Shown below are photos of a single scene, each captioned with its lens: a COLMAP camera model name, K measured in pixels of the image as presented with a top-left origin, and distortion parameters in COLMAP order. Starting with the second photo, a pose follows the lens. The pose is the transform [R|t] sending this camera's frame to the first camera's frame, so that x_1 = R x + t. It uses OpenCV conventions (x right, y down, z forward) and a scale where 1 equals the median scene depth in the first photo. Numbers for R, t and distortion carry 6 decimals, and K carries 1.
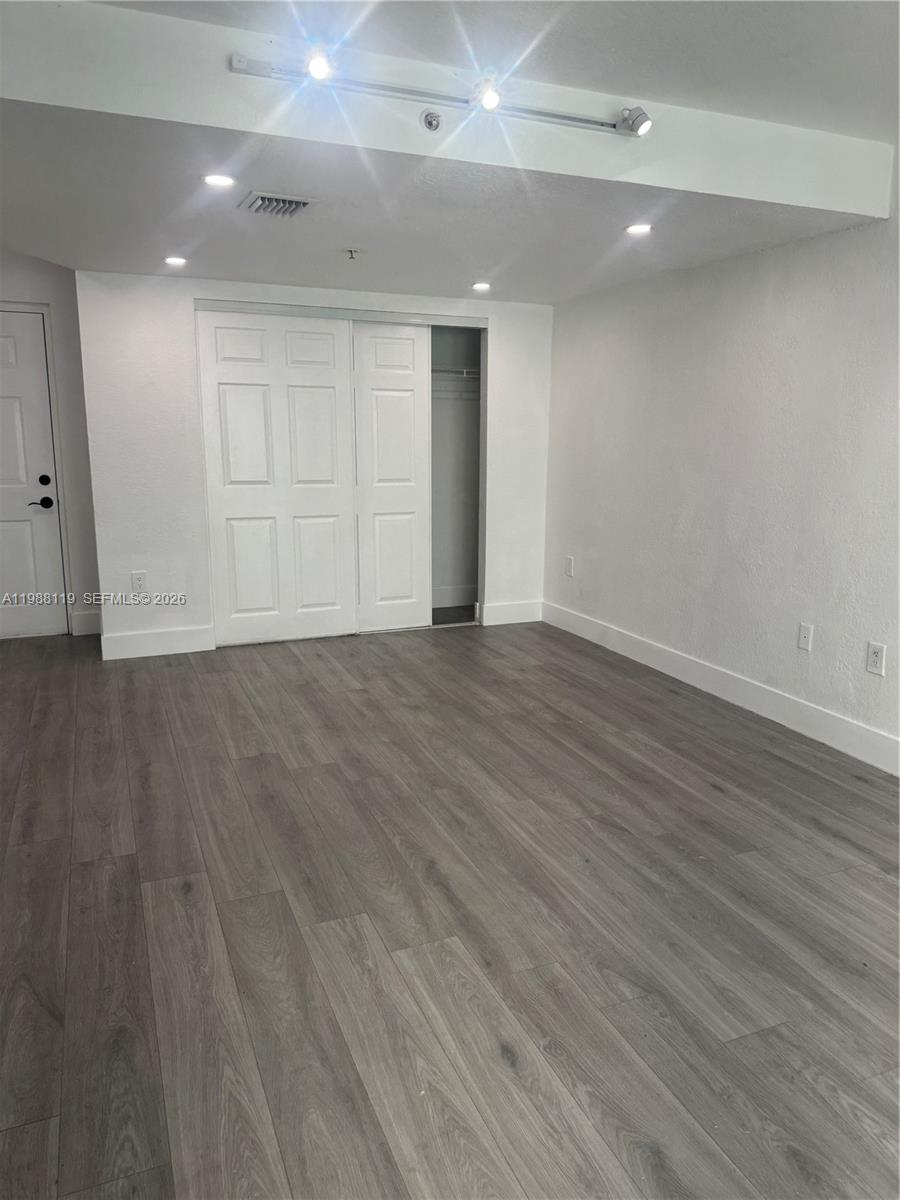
lens RADIAL K [[852.8, 0, 473.4], [0, 852.8, 586.7], [0, 0, 1]] dist [0.020229, -0.021326]
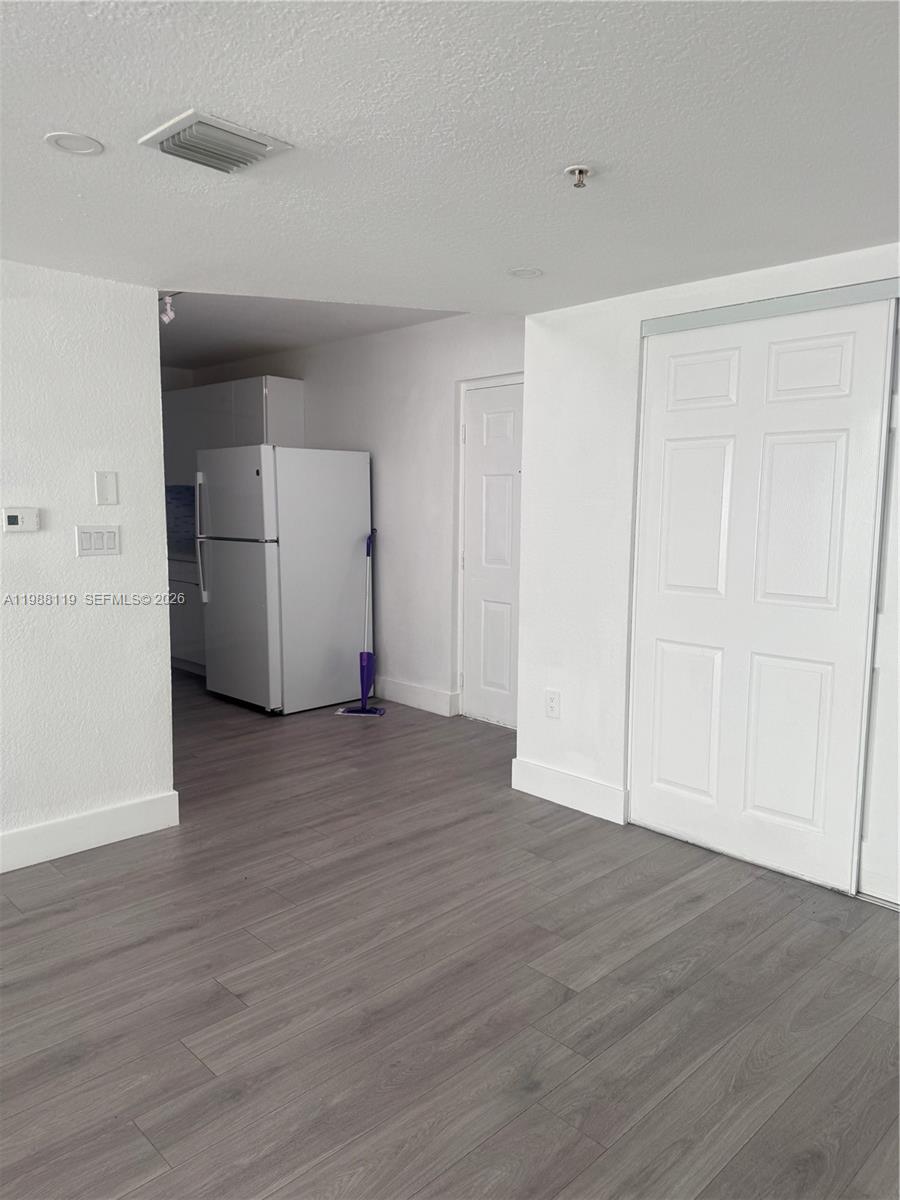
lens RADIAL K [[852.8, 0, 450.2], [0, 852.8, 604.4], [0, 0, 1]] dist [0.020229, -0.021326]
pose [[0.342684, 0.115187, -0.932362, 0.338486], [-0.176286, 0.982710, 0.056615, -0.144977], [0.922763, 0.144961, 0.357065, 0.747839]]
